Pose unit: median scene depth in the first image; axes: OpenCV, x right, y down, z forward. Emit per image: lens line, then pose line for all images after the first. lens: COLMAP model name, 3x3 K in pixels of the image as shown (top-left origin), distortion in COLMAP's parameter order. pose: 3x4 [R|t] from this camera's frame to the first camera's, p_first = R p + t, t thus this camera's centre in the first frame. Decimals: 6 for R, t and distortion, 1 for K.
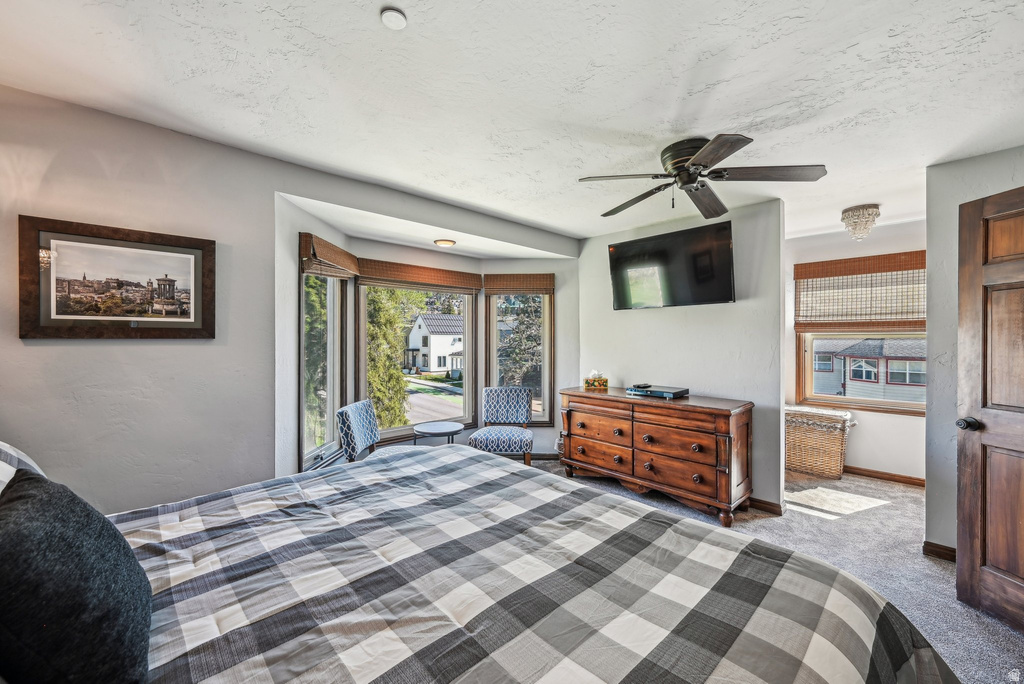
lens RADIAL K [[404.4, 0, 515.3], [0, 404.4, 339.8], [0, 0, 1]] dist [-0.001307, 0.000569]
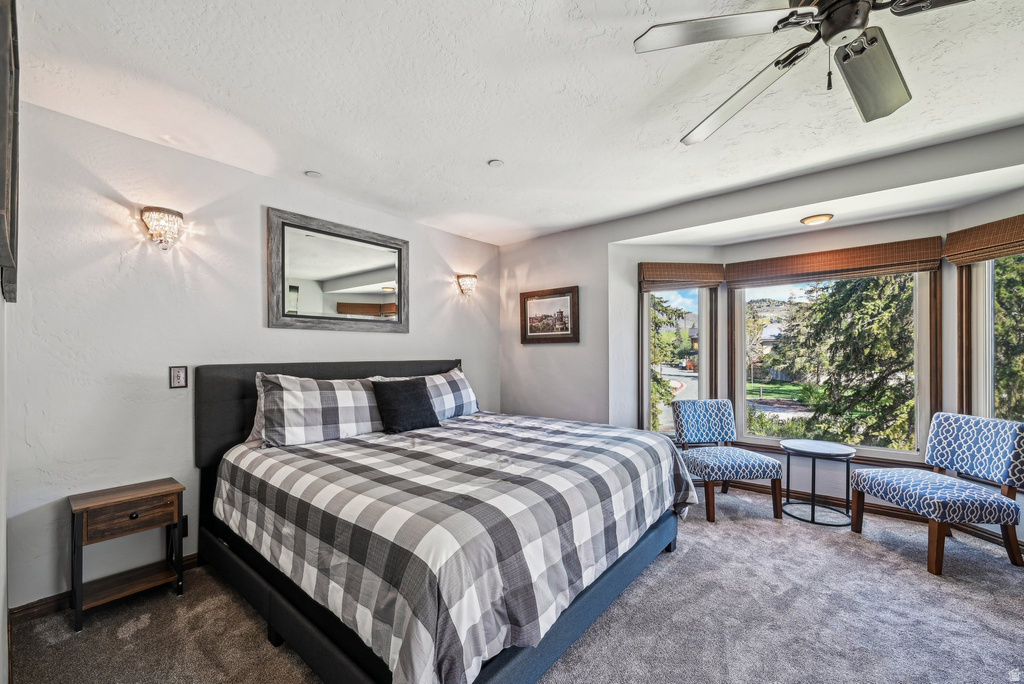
lens RADIAL K [[404.4, 0, 516.6], [0, 404.4, 351.7], [0, 0, 1]] dist [-0.001307, 0.000569]
pose [[0.139270, -0.008851, -0.990215, 0.957172], [0.003818, 0.999957, -0.008401, 0.051880], [0.990247, -0.002611, 0.139298, 0.520501]]
